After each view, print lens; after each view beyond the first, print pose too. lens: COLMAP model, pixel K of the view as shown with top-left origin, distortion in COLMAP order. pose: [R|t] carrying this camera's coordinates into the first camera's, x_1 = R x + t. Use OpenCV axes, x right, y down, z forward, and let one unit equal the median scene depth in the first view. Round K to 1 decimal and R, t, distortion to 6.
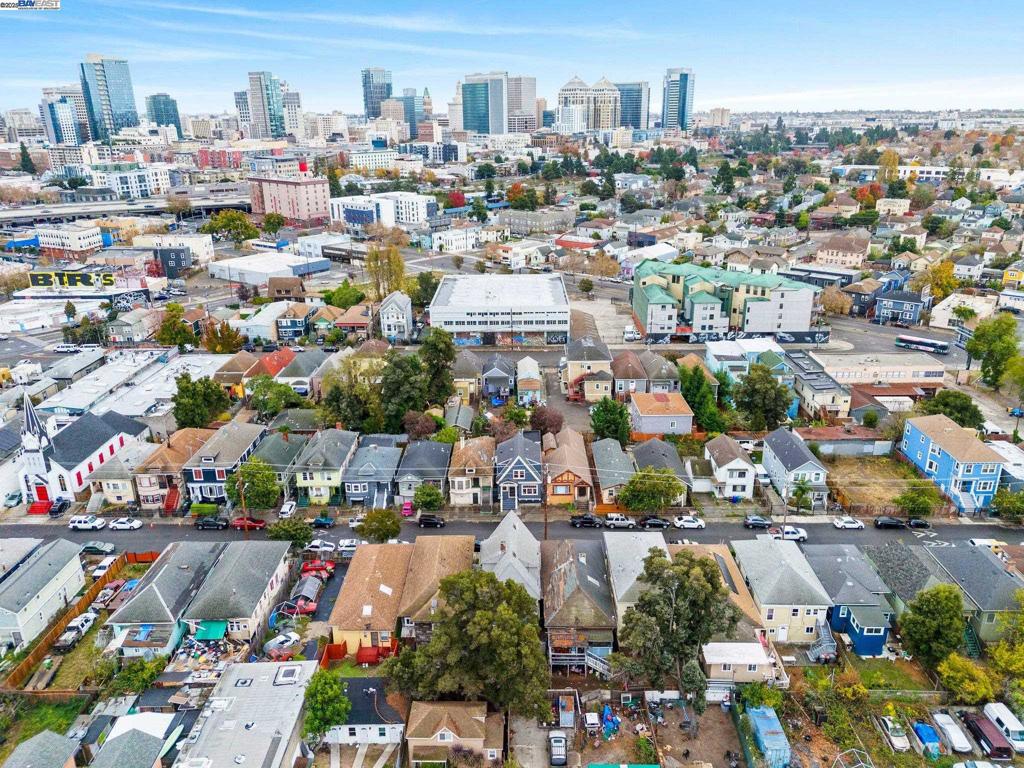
lens RADIAL K [[771.6, 0, 491.4], [0, 771.6, 384.4], [0, 0, 1]] dist [0.078105, -0.075553]
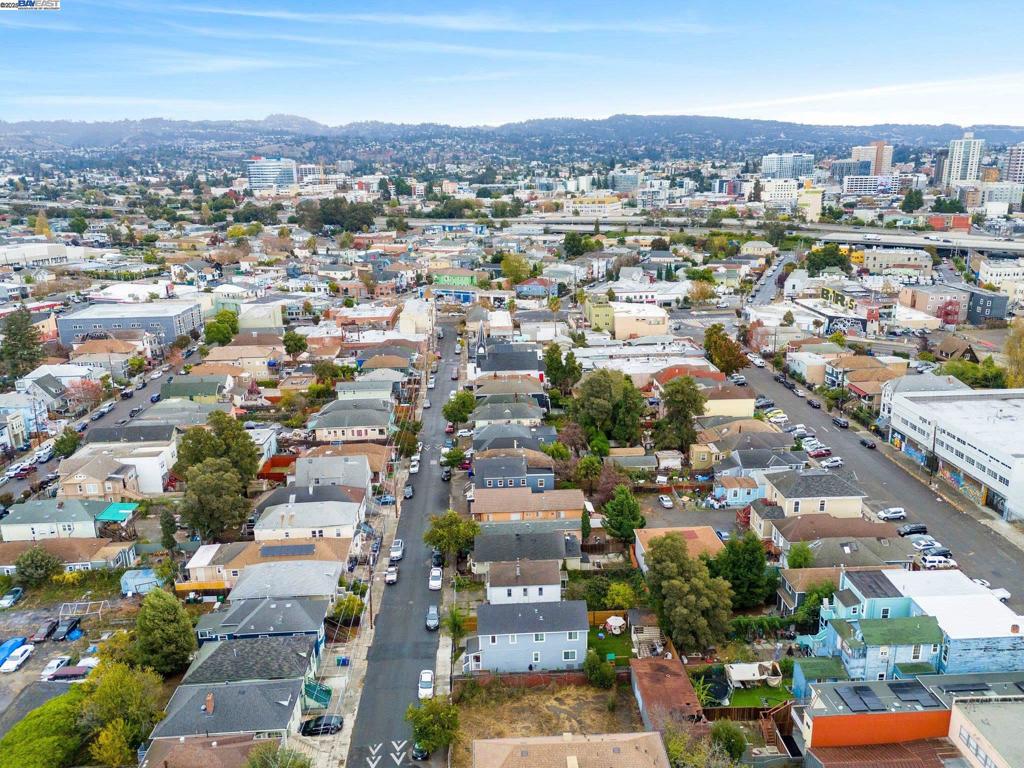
lens RADIAL K [[771.6, 0, 491.4], [0, 771.6, 384.4], [0, 0, 1]] dist [0.078105, -0.075553]
pose [[0.033375, 0.283336, -0.958440, 0.650053], [-0.313117, 0.913661, 0.259195, -0.183904], [0.949128, 0.291453, 0.119211, 0.513786]]
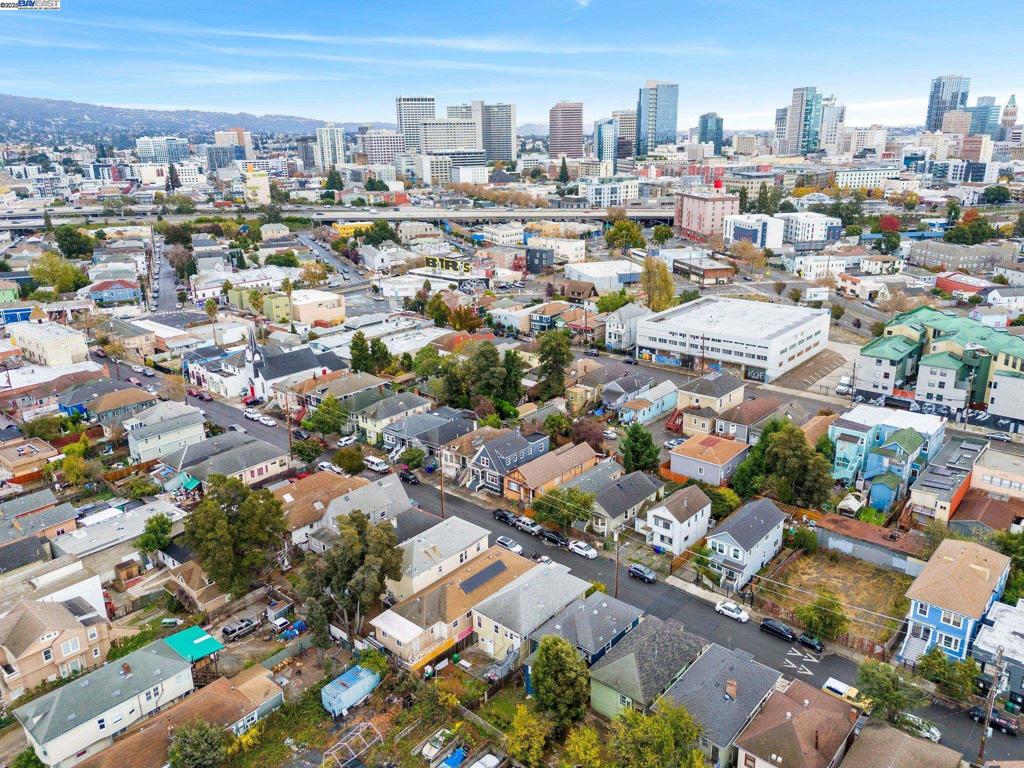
lens RADIAL K [[771.6, 0, 491.4], [0, 771.6, 384.4], [0, 0, 1]] dist [0.078105, -0.075553]
pose [[0.750109, 0.200766, -0.630103, 0.438306], [-0.211328, 0.975616, 0.059279, -0.036619], [0.626640, 0.088693, 0.774246, 0.081008]]
